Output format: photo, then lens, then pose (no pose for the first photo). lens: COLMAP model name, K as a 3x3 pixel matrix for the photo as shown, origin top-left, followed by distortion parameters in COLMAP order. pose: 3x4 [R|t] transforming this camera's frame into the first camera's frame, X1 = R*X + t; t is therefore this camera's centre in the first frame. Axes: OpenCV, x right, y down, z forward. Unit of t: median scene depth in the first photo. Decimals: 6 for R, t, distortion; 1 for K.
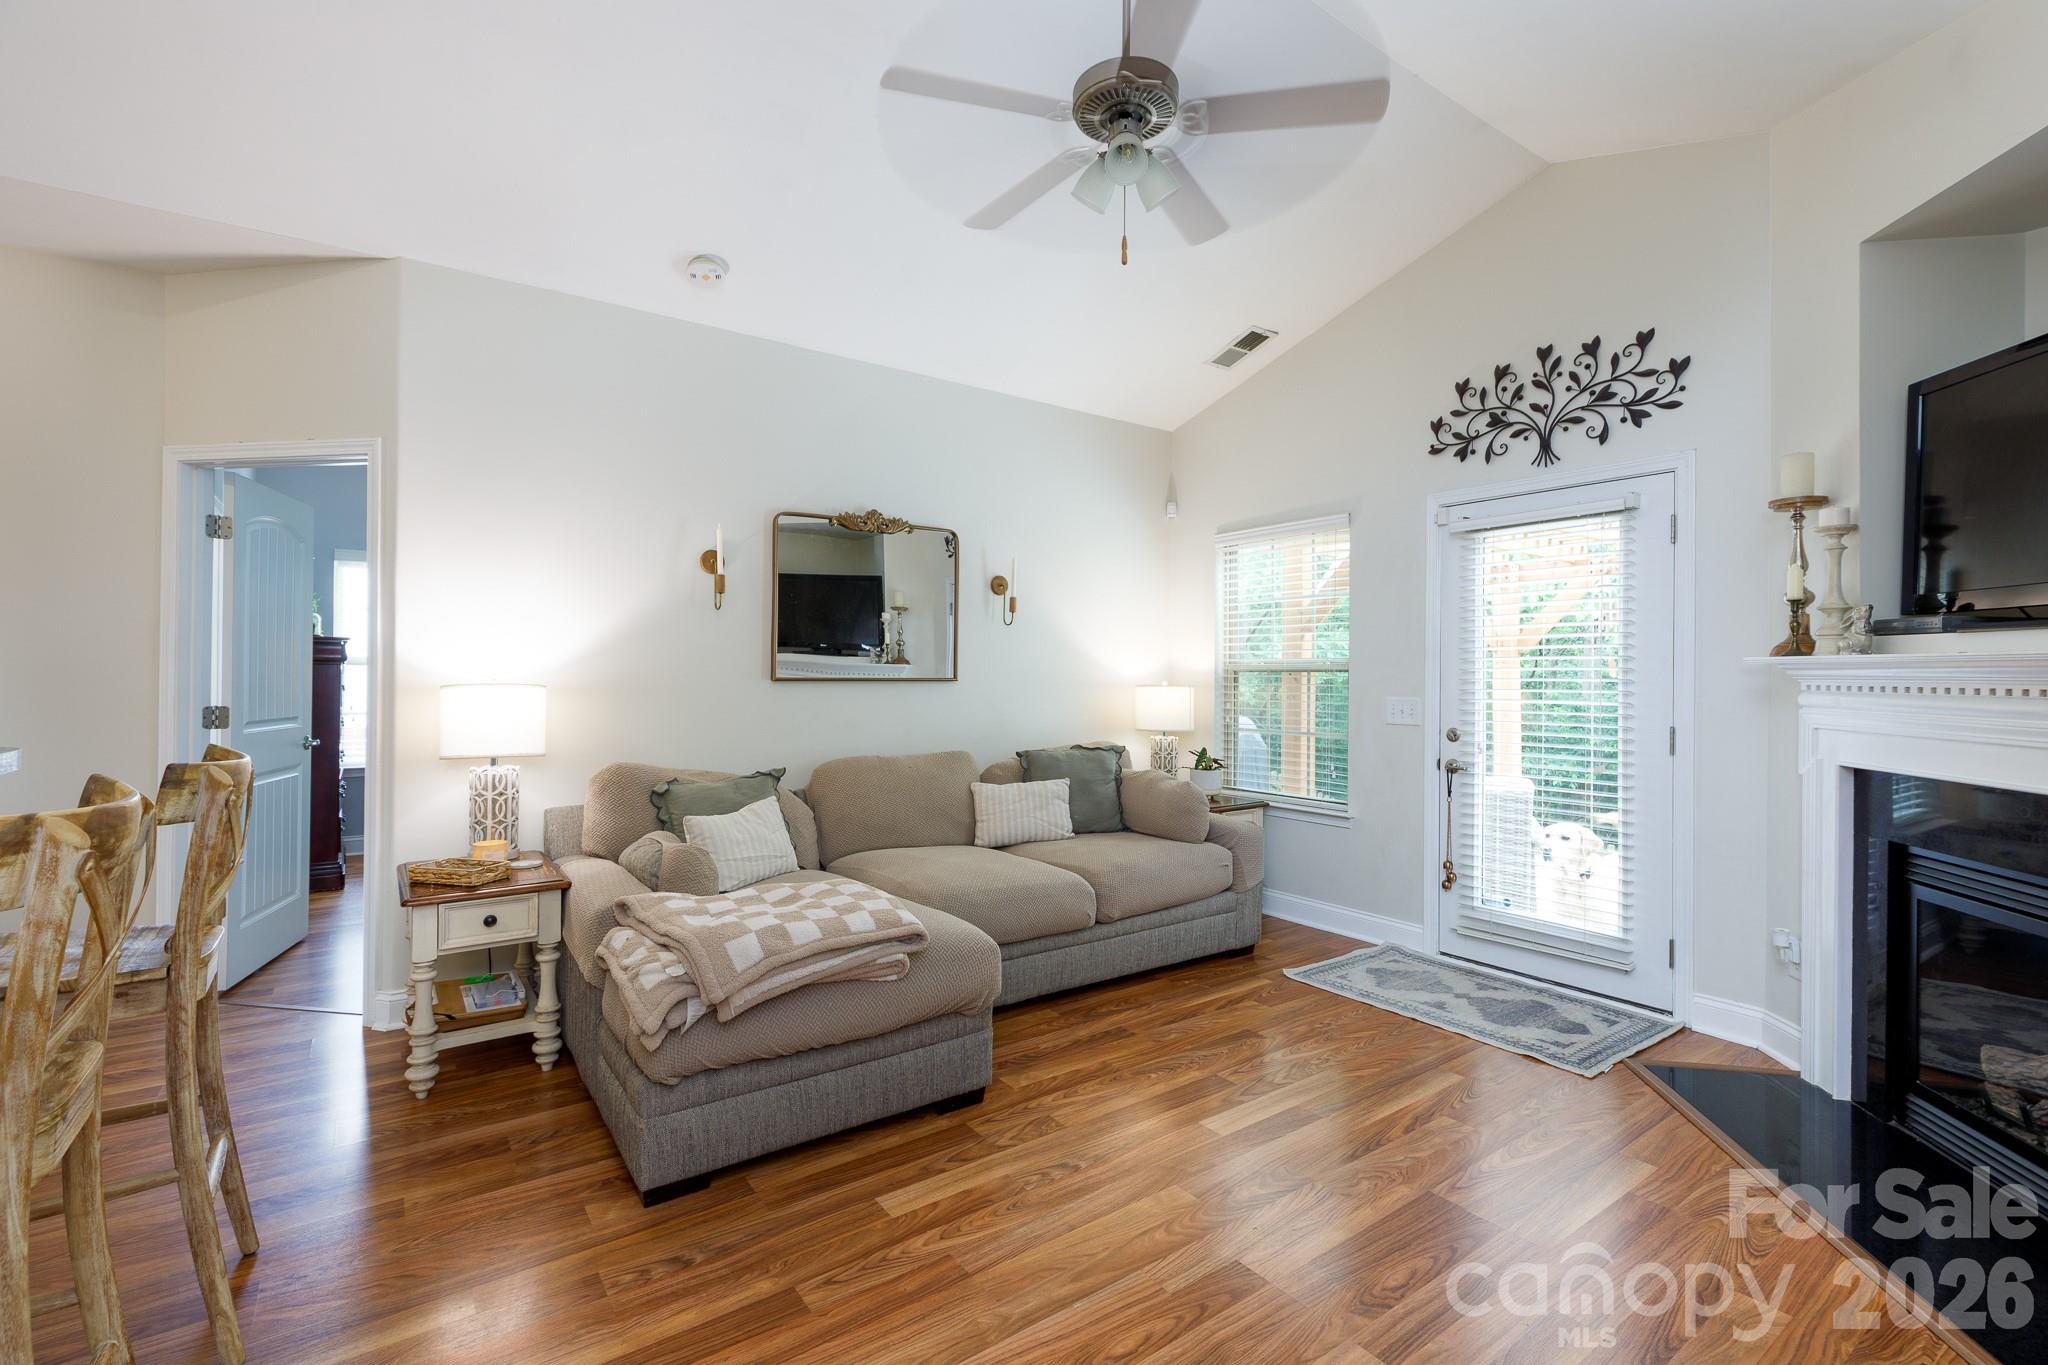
lens RADIAL K [[925.2, 0, 1004.3], [0, 925.2, 654.8], [0, 0, 1]] dist [0.011047, -0.002602]
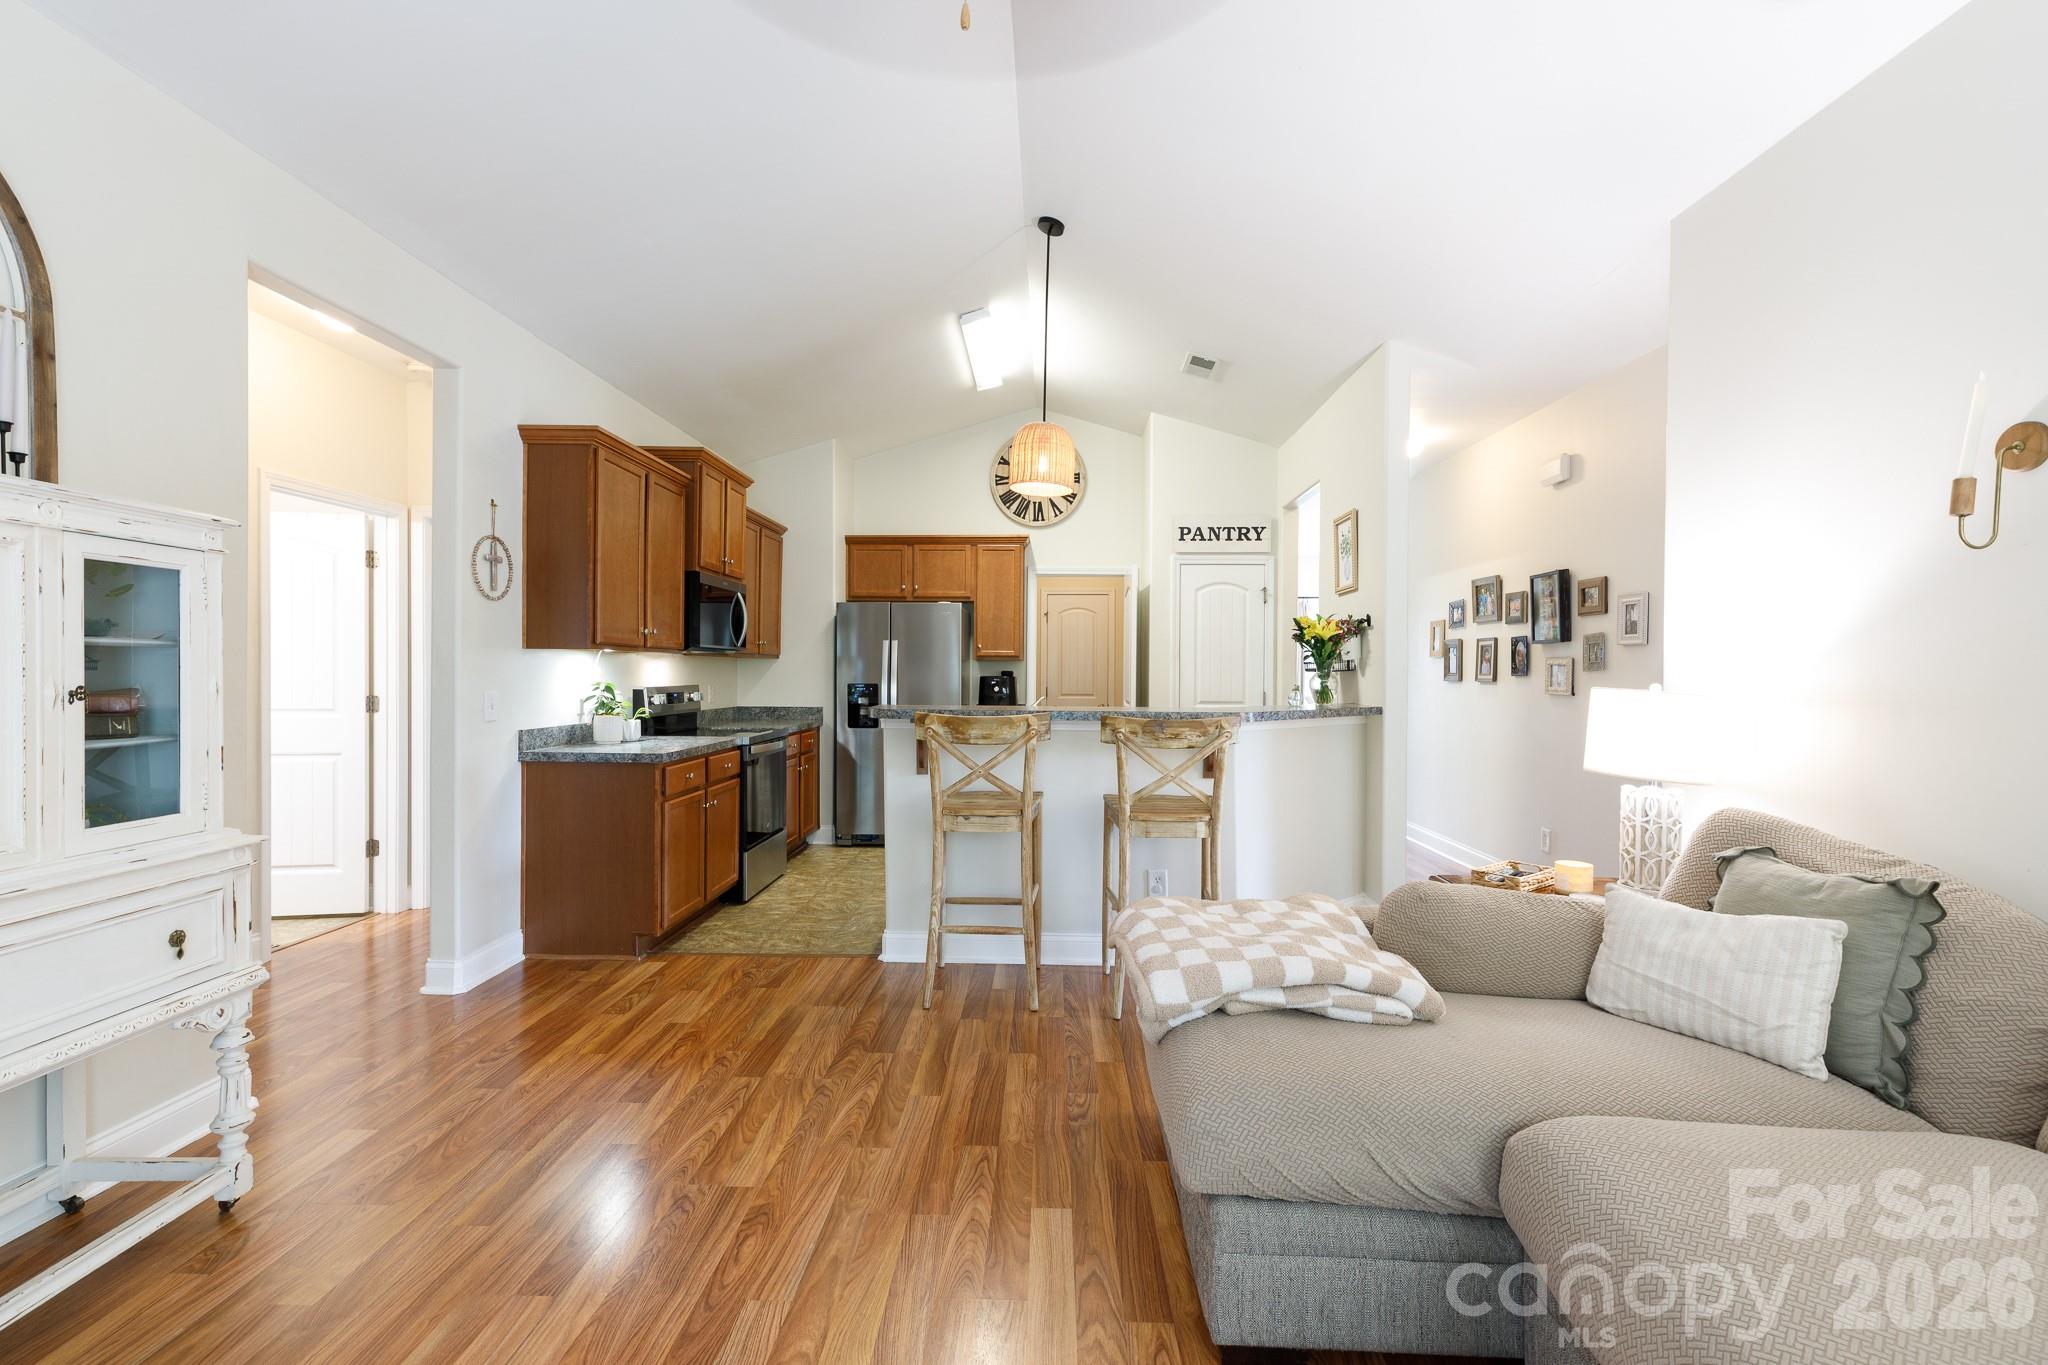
lens RADIAL K [[925.2, 0, 1029.8], [0, 925.2, 687.2], [0, 0, 1]] dist [0.011047, -0.002602]
pose [[-0.595583, 0.004147, -0.803283, 0.402282], [0.005355, 0.999985, 0.001192, 0.022665], [0.803276, -0.003592, -0.595597, 0.935725]]
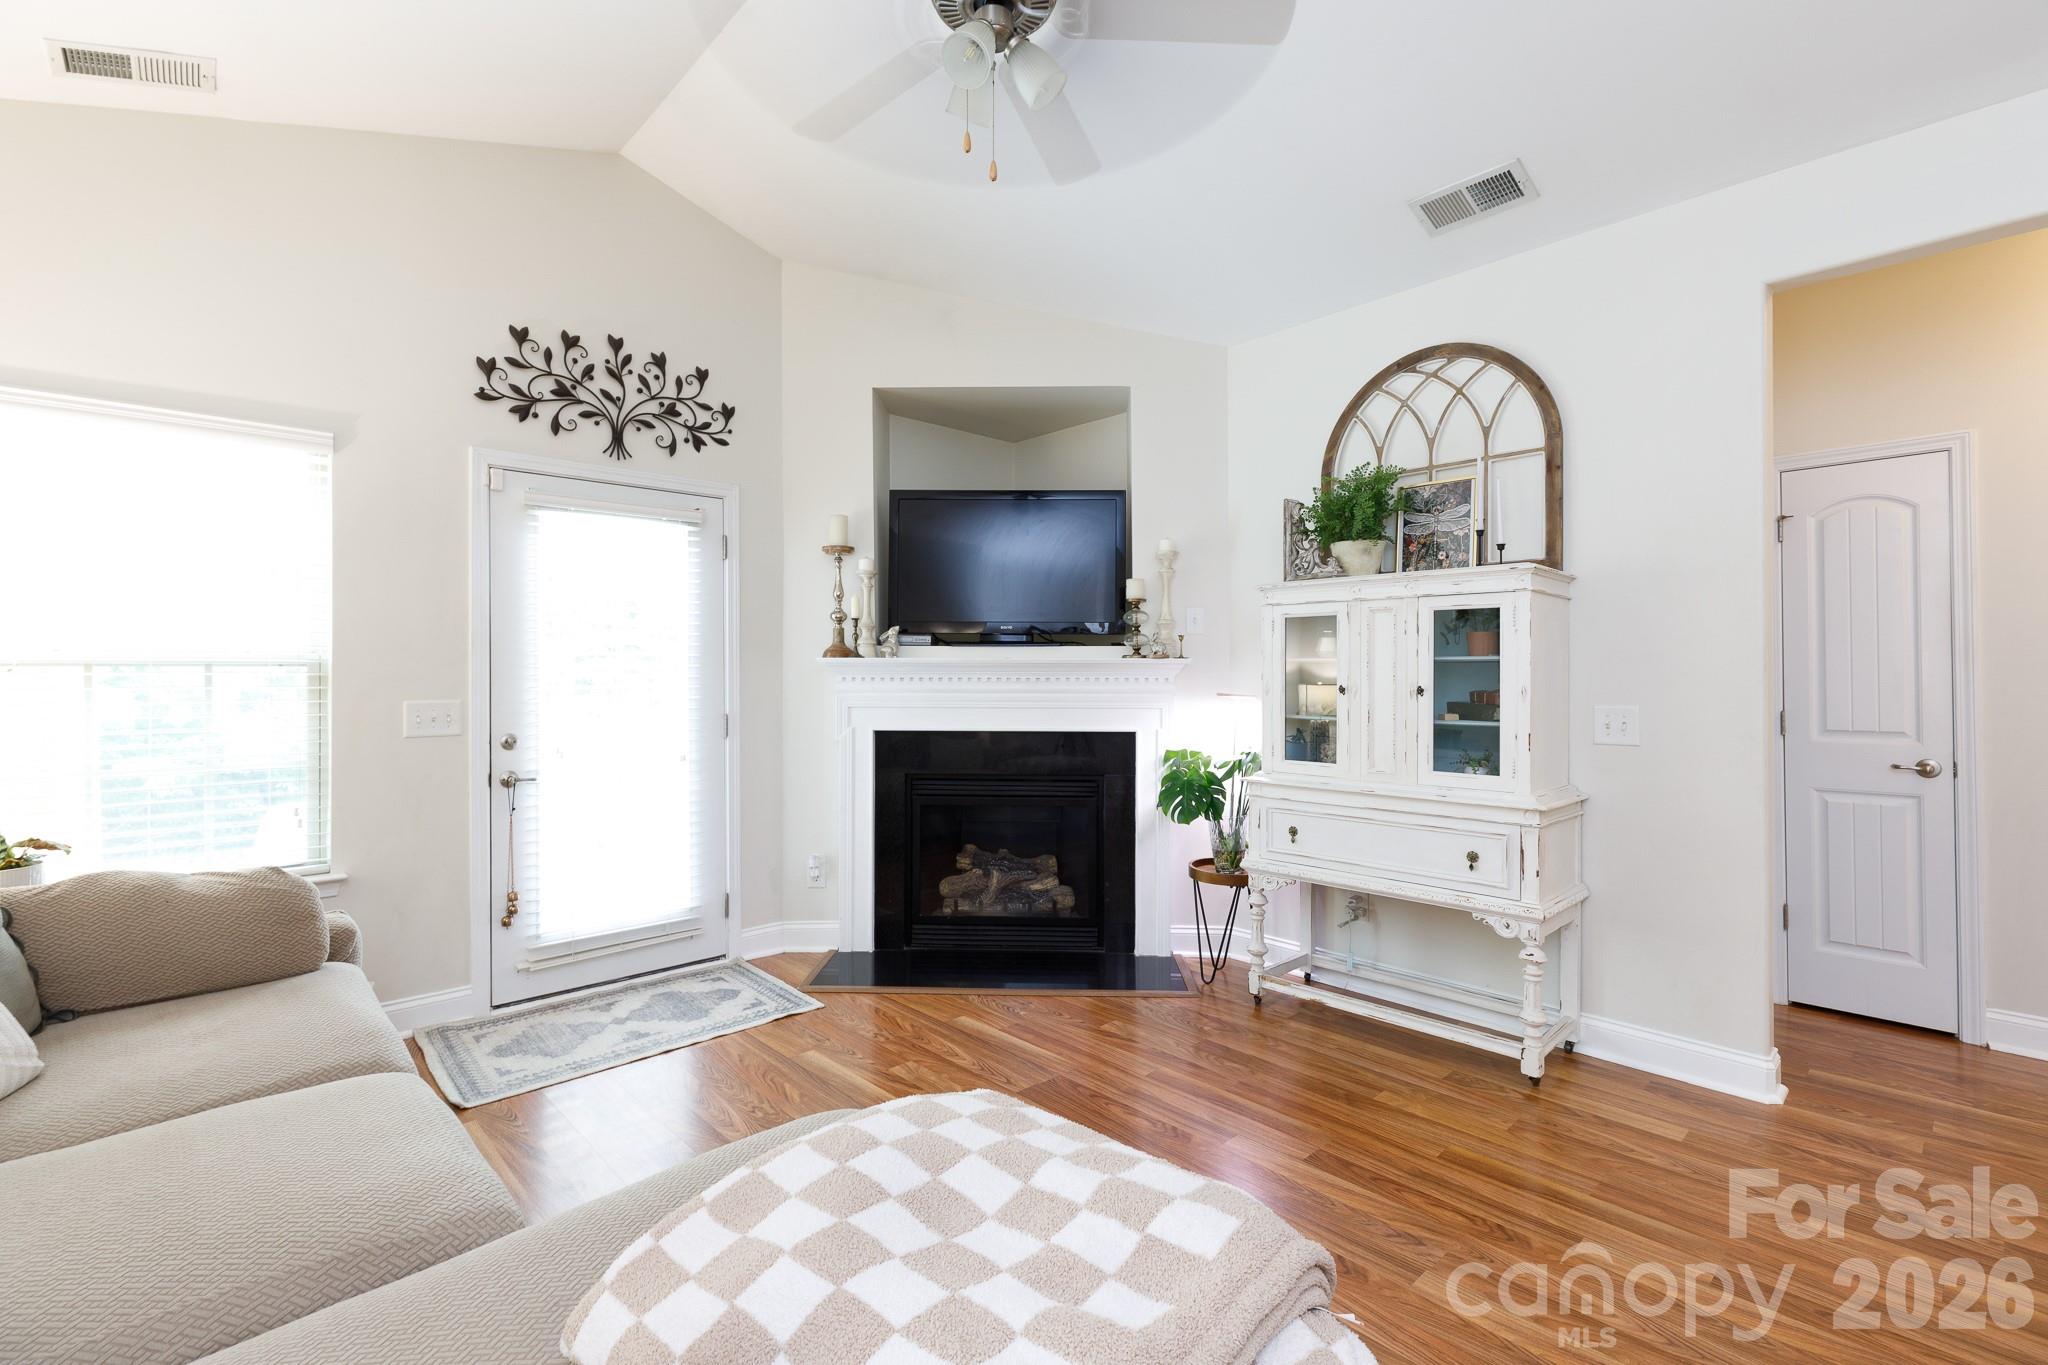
lens RADIAL K [[925.2, 0, 1011.8], [0, 925.2, 664.5], [0, 0, 1]] dist [0.011047, -0.002602]
pose [[-0.144070, 0.007063, 0.989542, -0.455386], [-0.019448, 0.999761, -0.009967, 0.016853], [-0.989376, -0.020681, -0.143898, 0.730564]]
